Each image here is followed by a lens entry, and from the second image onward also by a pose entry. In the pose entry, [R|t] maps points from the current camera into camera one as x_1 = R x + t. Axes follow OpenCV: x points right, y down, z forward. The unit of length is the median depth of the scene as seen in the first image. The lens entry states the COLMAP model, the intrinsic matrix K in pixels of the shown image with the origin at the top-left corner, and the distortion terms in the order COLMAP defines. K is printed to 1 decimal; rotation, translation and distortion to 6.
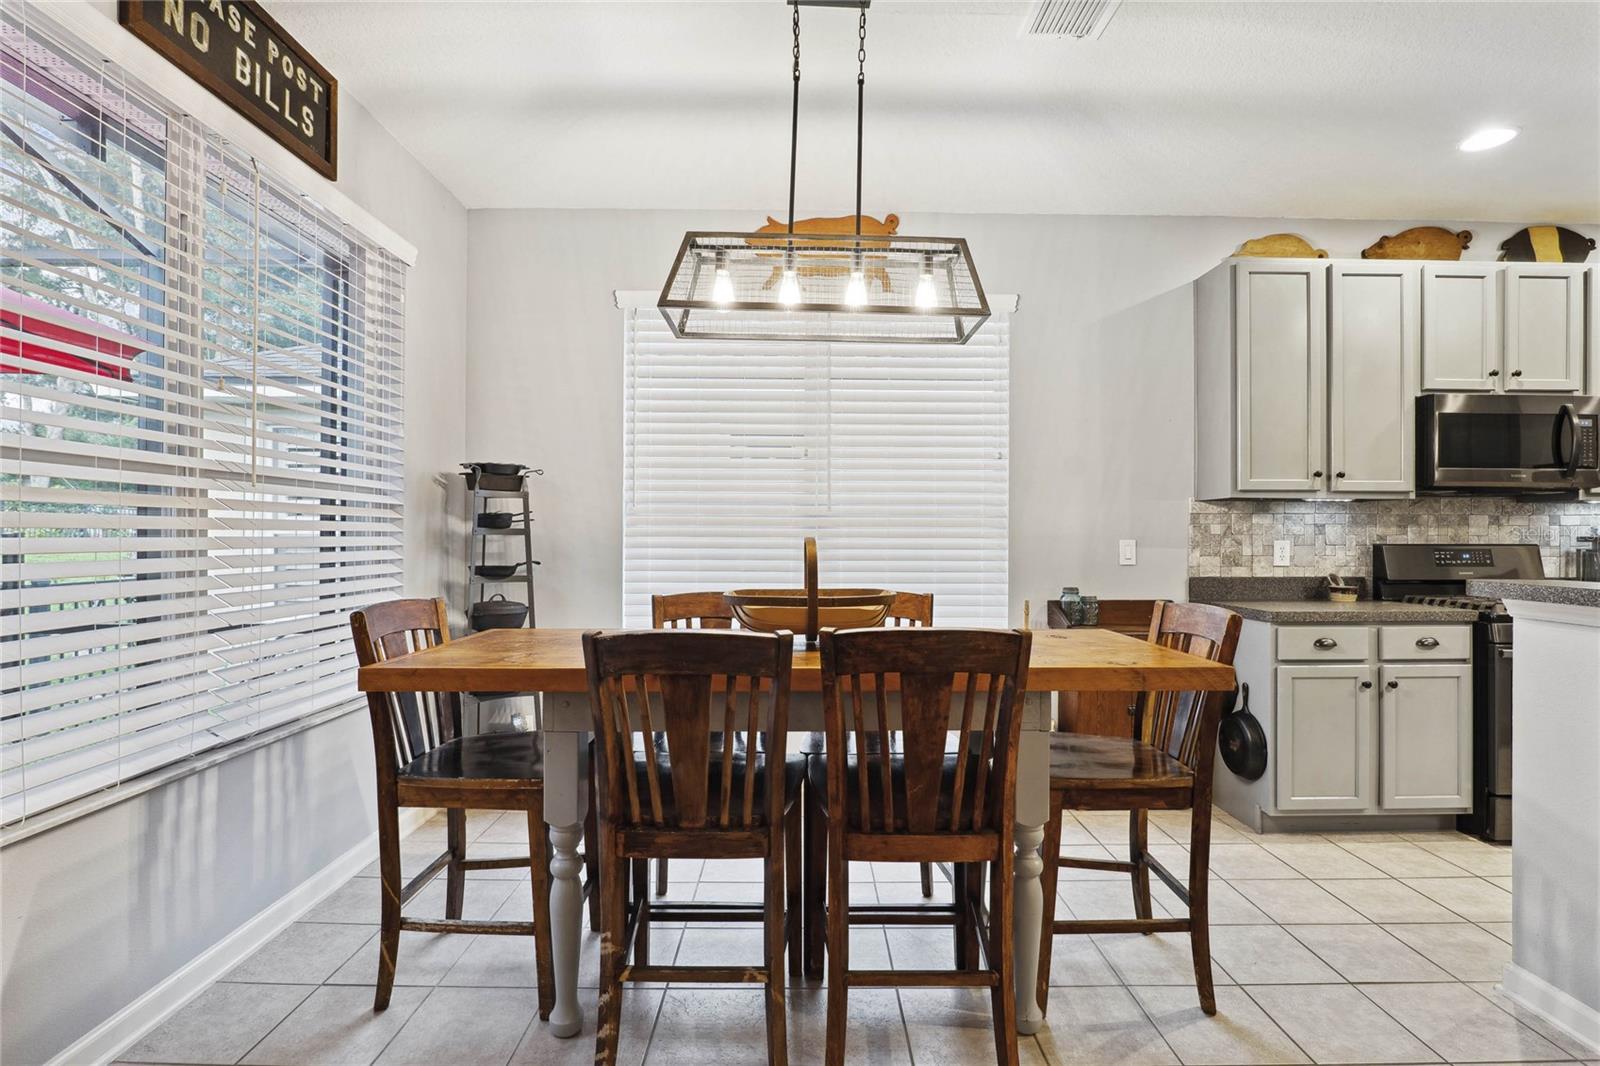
lens RADIAL K [[750.1, 0, 812.3], [0, 750.1, 532.0], [0, 0, 1]] dist [-0.022774, 0.004480]
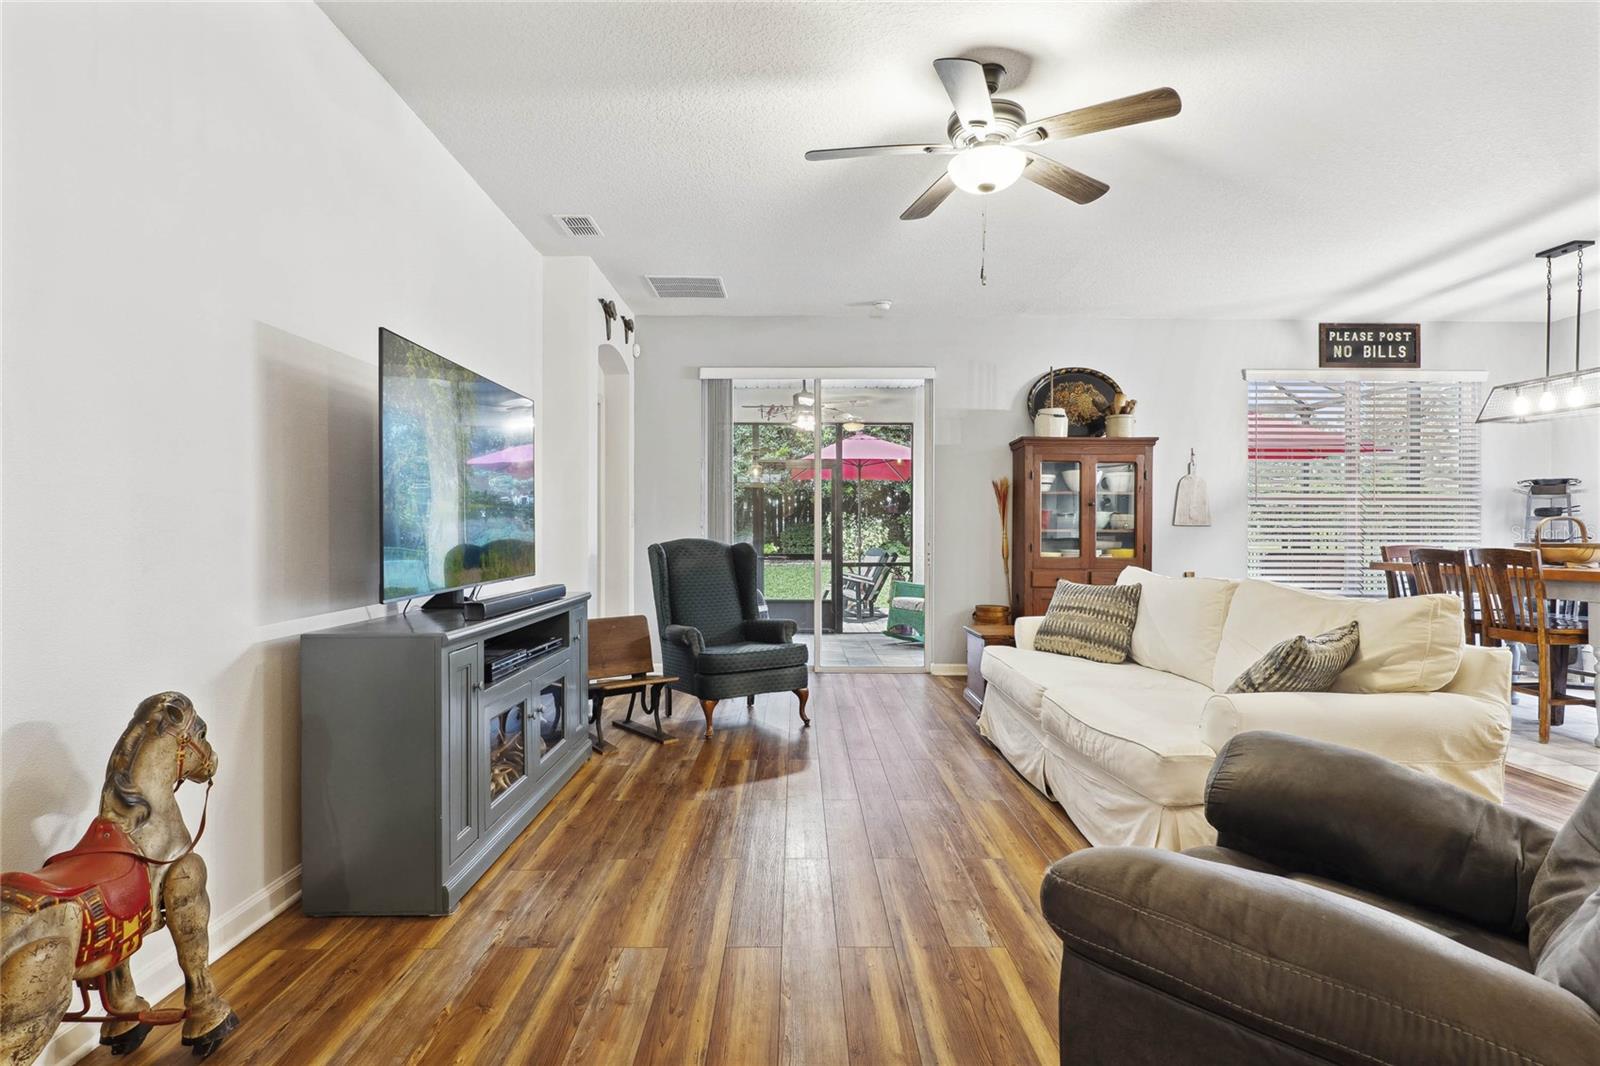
lens RADIAL K [[817.9, 0, 803.1], [0, 817.9, 533.1], [0, 0, 1]] dist [-0.002937, 0.001315]
pose [[-0.003292, -0.006979, -0.999970, 1.428524], [-0.000224, 0.999976, -0.006979, 0.045707], [0.999995, 0.000201, -0.003293, -0.688878]]
